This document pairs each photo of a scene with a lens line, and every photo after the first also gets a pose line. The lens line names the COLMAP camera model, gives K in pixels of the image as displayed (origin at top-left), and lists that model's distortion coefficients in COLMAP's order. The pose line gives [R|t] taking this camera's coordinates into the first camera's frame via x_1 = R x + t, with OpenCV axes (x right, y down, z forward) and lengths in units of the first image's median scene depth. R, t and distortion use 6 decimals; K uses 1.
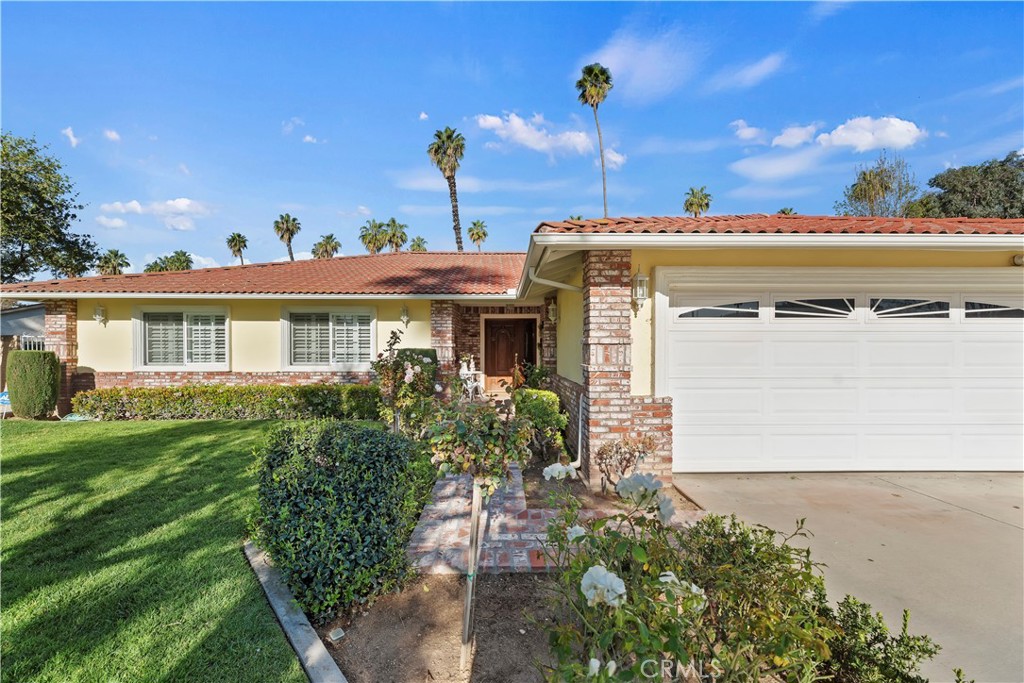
lens RADIAL K [[424.3, 0, 513.3], [0, 424.3, 349.2], [0, 0, 1]] dist [-0.008010, 0.002498]
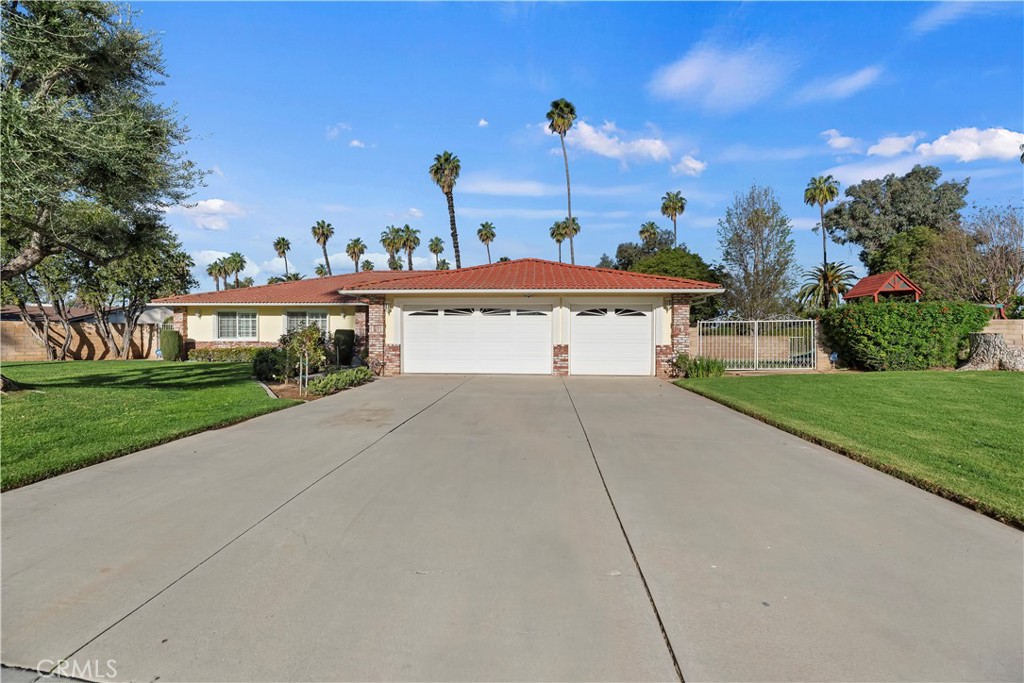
lens RADIAL K [[424.3, 0, 509.6], [0, 424.3, 339.8], [0, 0, 1]] dist [-0.008010, 0.002498]
pose [[0.995749, 0.004232, -0.092007, 0.680177], [-0.004408, 0.999989, -0.001712, 0.042993], [0.091999, 0.002110, 0.995757, -0.861049]]
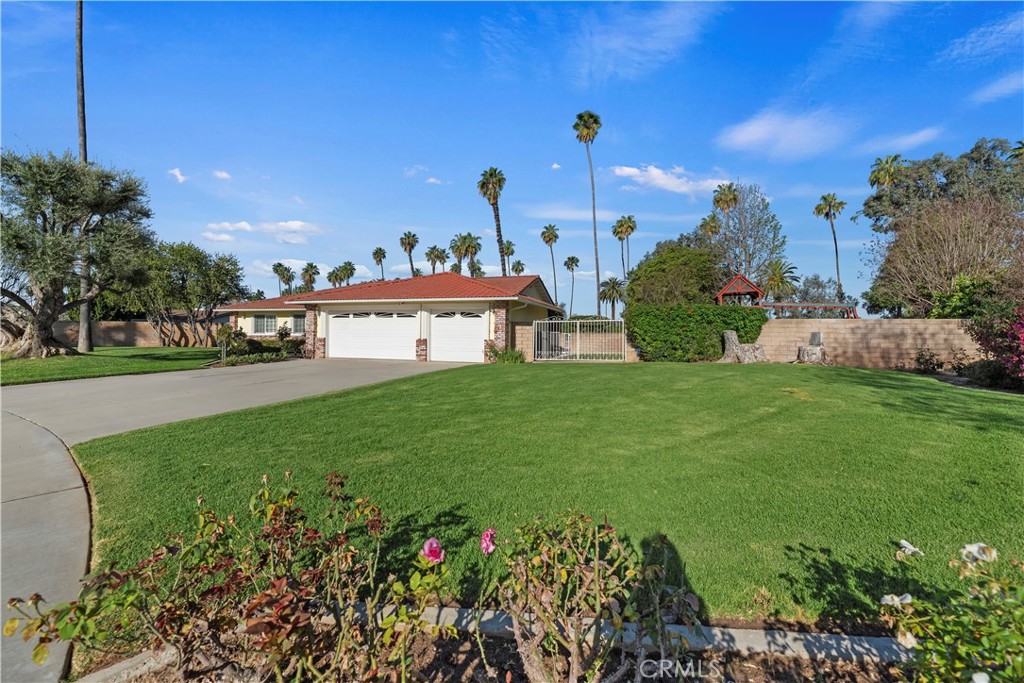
lens RADIAL K [[424.3, 0, 503.2], [0, 424.3, 325.6], [0, 0, 1]] dist [-0.008010, 0.002498]
pose [[0.938036, 0.001603, -0.346533, 1.703596], [-0.011513, 0.999581, -0.026541, 0.043912], [0.346346, 0.028886, 0.937662, -1.113427]]
